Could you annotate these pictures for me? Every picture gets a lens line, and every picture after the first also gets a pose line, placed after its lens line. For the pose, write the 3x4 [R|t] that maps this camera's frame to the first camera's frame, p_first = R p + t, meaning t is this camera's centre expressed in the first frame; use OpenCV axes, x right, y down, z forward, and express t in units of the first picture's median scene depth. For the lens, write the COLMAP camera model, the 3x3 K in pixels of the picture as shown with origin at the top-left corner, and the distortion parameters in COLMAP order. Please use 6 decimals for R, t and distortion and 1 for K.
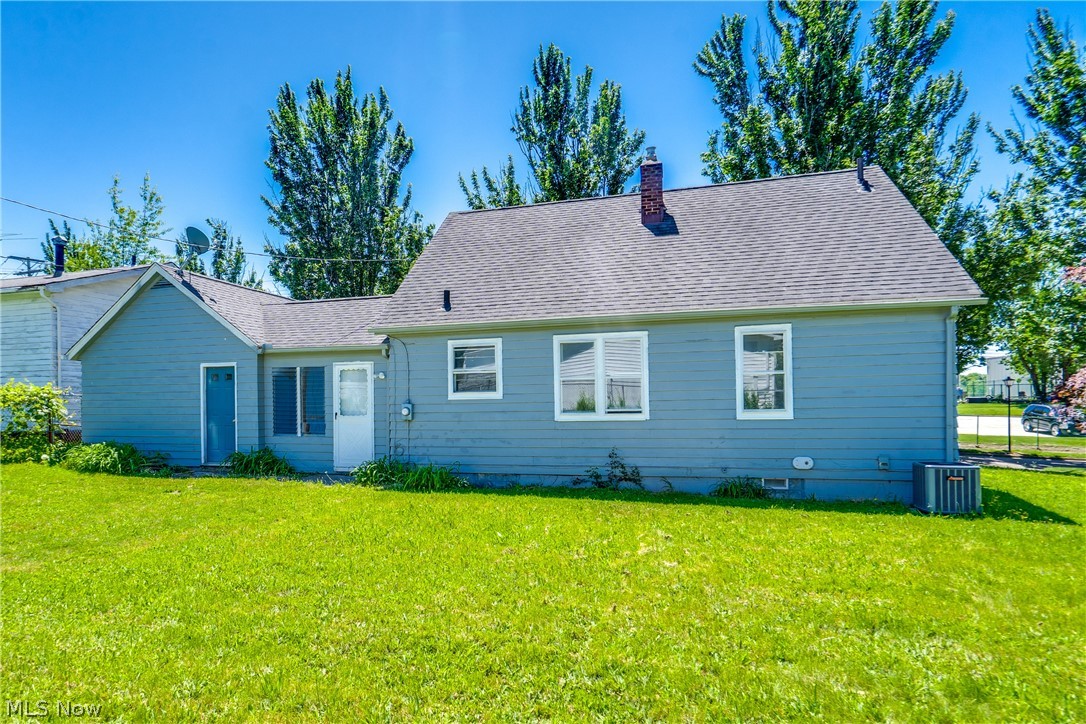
lens RADIAL K [[505.2, 0, 544.4], [0, 505.2, 364.4], [0, 0, 1]] dist [-0.001458, 0.000475]
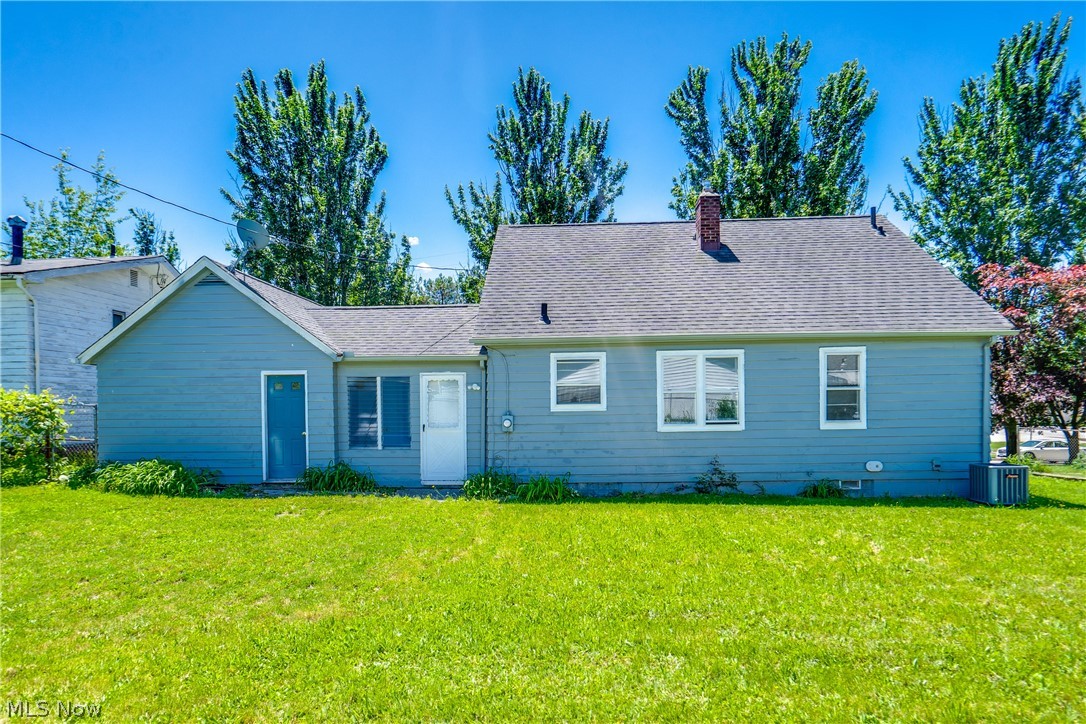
lens RADIAL K [[473.3, 0, 543.1], [0, 473.3, 385.6], [0, 0, 1]] dist [0.000295, -0.000055]
pose [[0.980008, 0.012145, 0.198587, -0.363194], [-0.016024, 0.999711, 0.017936, 0.001002], [-0.198312, -0.020760, 0.979919, 0.065361]]
